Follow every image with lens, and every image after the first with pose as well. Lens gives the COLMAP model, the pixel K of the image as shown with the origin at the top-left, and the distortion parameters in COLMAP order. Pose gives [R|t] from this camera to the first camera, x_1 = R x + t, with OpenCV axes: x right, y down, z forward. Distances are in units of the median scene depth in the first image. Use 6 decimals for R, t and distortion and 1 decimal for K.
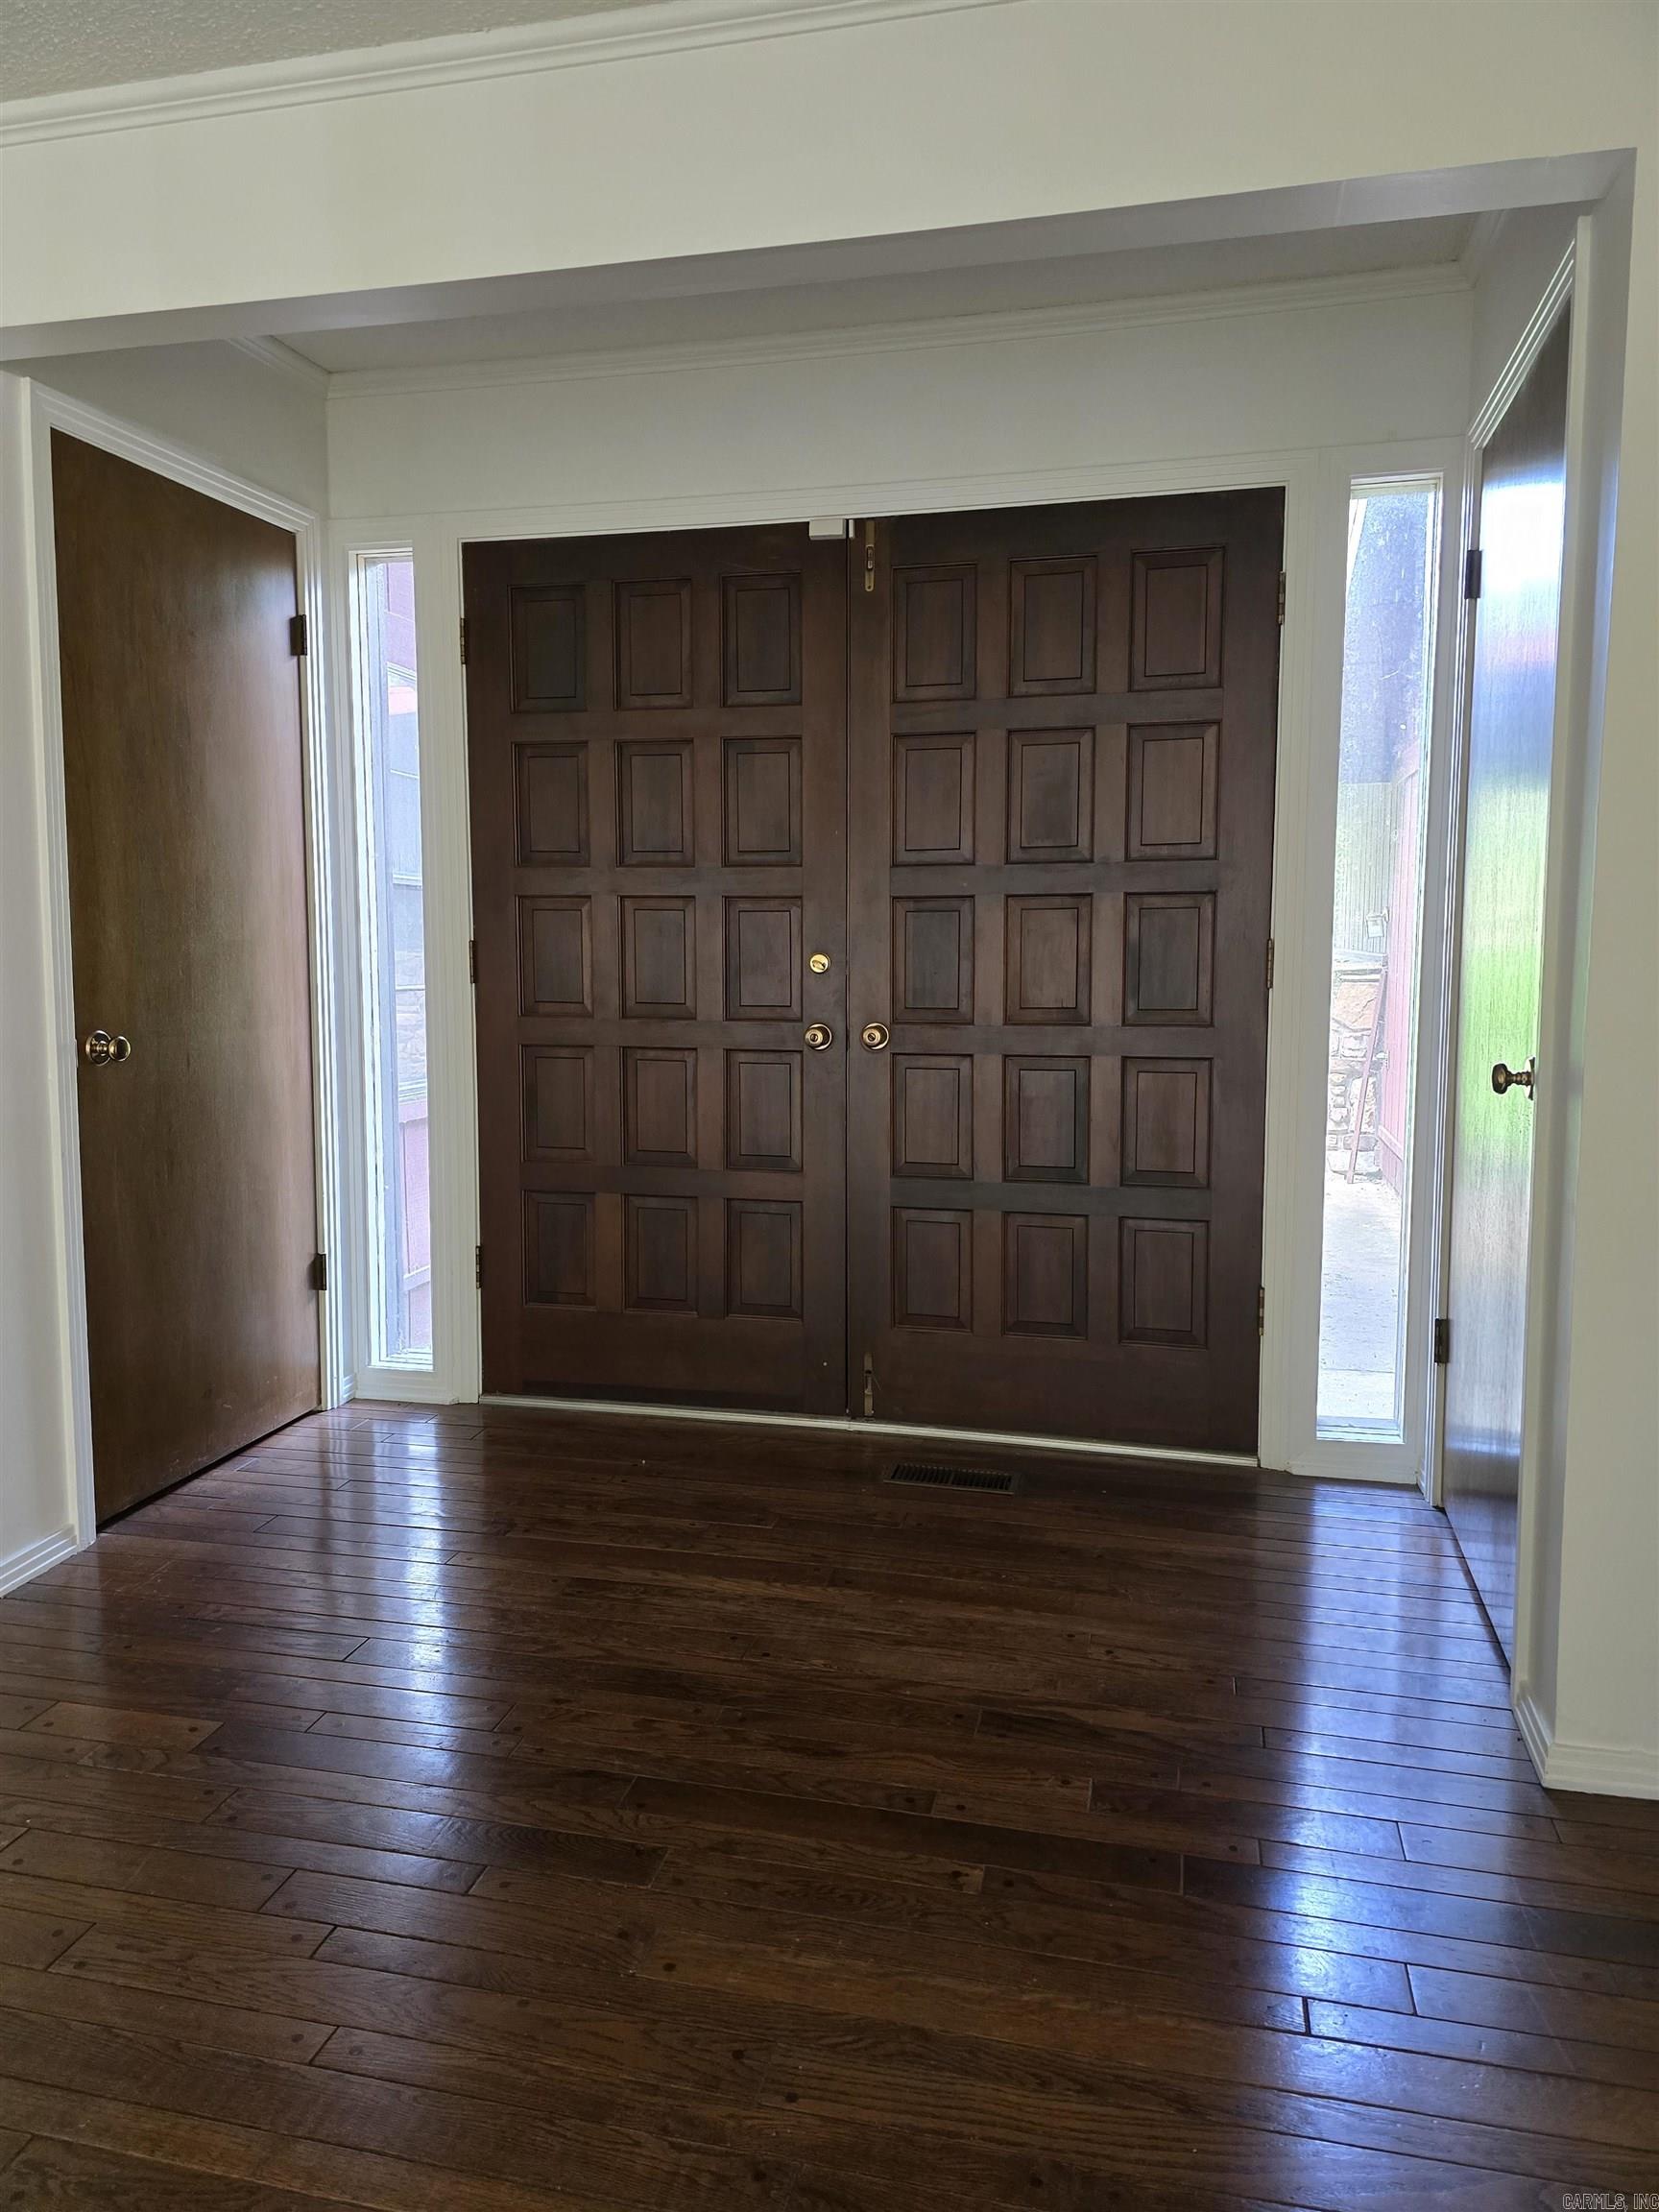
lens RADIAL K [[1513.9, 0, 842.2], [0, 1513.9, 1112.5], [0, 0, 1]] dist [0.070668, -0.118160]
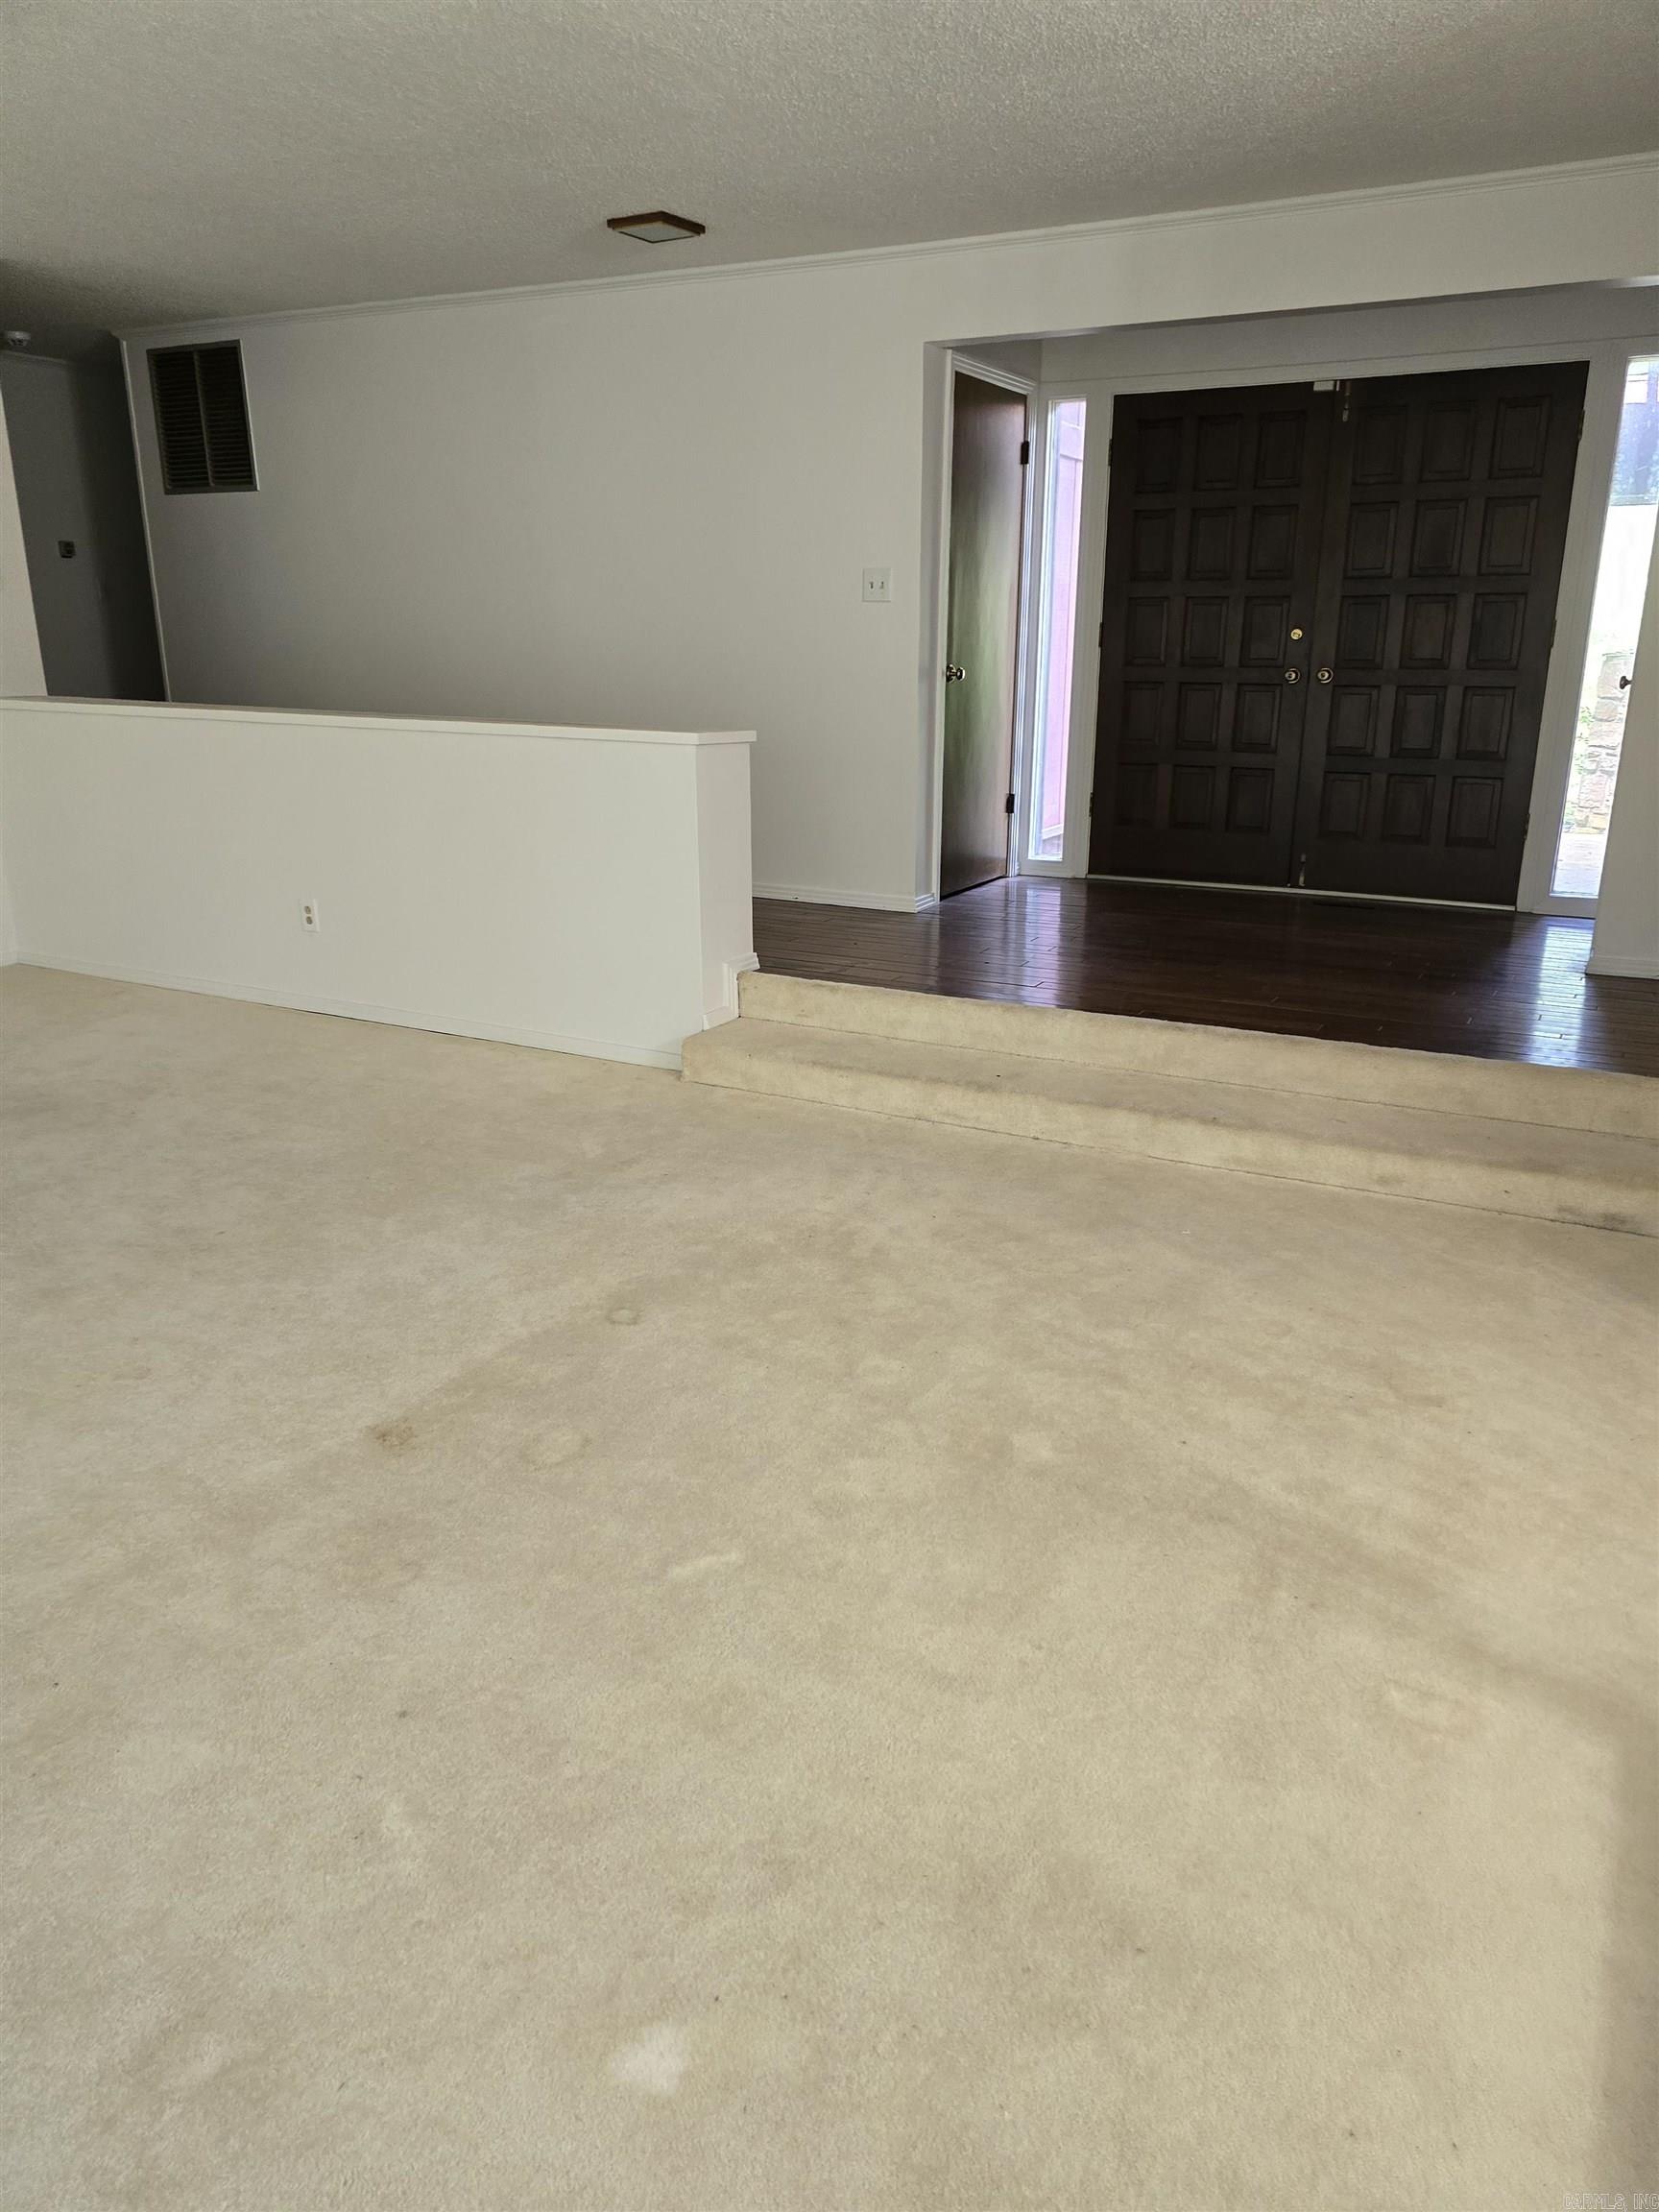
lens RADIAL K [[1513.9, 0, 842.2], [0, 1513.9, 1112.5], [0, 0, 1]] dist [0.070668, -0.118160]
pose [[0.967097, 0.078384, -0.242031, -0.055020], [-0.031623, 0.981012, 0.191350, 0.134849], [0.252434, -0.177400, 0.951213, -1.016825]]
